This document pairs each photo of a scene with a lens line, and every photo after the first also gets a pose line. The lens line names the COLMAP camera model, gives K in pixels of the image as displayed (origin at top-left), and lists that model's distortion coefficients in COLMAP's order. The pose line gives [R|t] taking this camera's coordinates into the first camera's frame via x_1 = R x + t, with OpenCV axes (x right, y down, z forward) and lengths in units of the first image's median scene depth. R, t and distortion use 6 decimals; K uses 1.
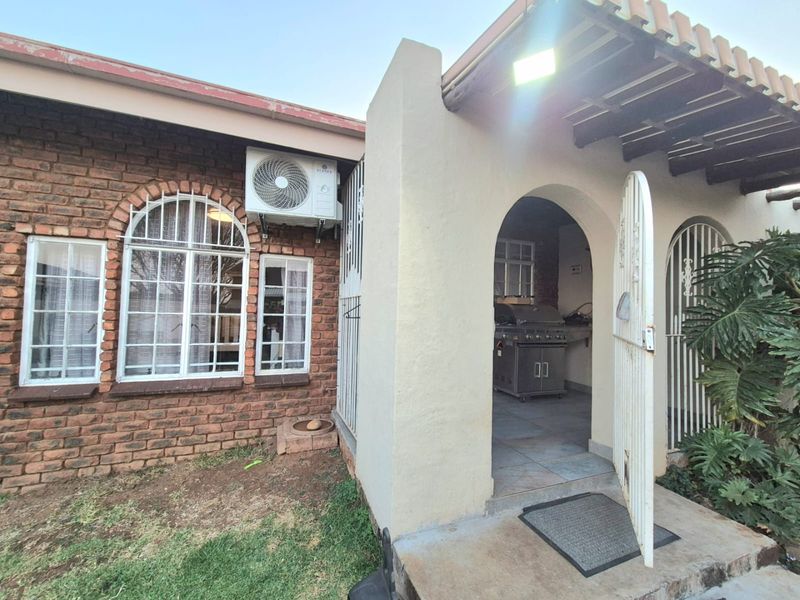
lens RADIAL K [[329.0, 0, 400.4], [0, 329.0, 301.4], [0, 0, 1]] dist [0.003073, 0.000707]
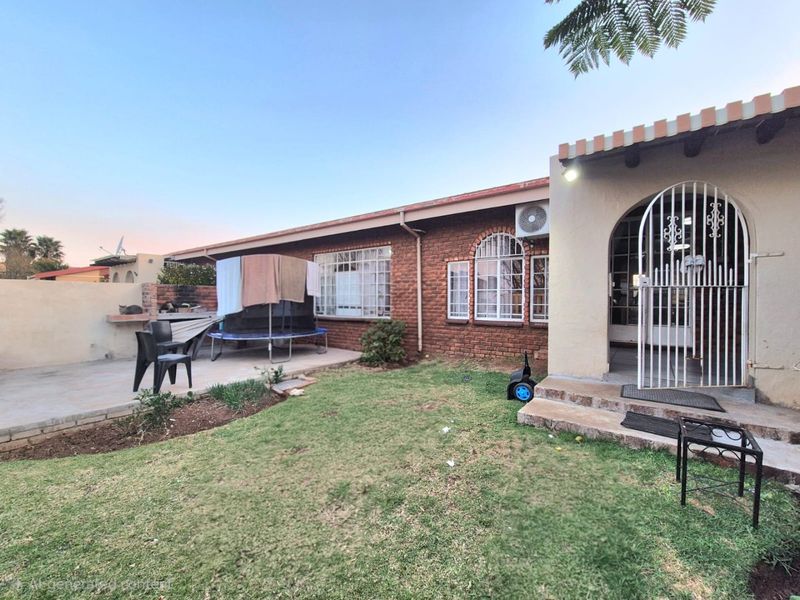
lens RADIAL K [[329.0, 0, 399.9], [0, 329.0, 301.3], [0, 0, 1]] dist [0.003073, 0.000707]
pose [[0.526934, -0.016044, -0.849755, 0.868762], [0.035373, 0.999369, 0.003066, 0.089143], [0.849170, -0.031674, 0.527169, -0.697213]]
